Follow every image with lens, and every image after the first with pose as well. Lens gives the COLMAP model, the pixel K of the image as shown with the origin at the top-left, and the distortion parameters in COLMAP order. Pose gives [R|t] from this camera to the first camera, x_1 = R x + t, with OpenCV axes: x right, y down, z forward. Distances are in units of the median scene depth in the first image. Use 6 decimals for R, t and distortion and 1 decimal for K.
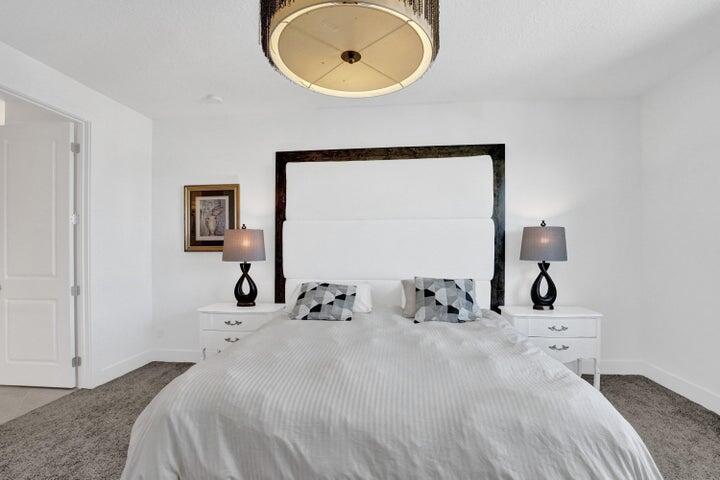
lens RADIAL K [[301.7, 0, 360.0], [0, 301.7, 244.7], [0, 0, 1]] dist [-0.001488, -0.000087]
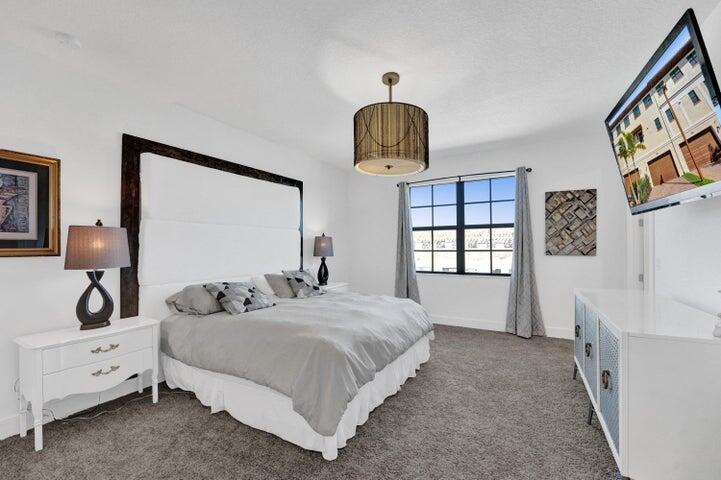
lens RADIAL K [[294.5, 0, 360.5], [0, 294.5, 240.0], [0, 0, 1]] dist [0.000342, 0.000034]
pose [[0.439561, 0.023458, 0.897906, -0.752524], [0.001886, 0.999633, -0.027038, 0.004991], [-0.898211, 0.013578, 0.439355, 0.079306]]
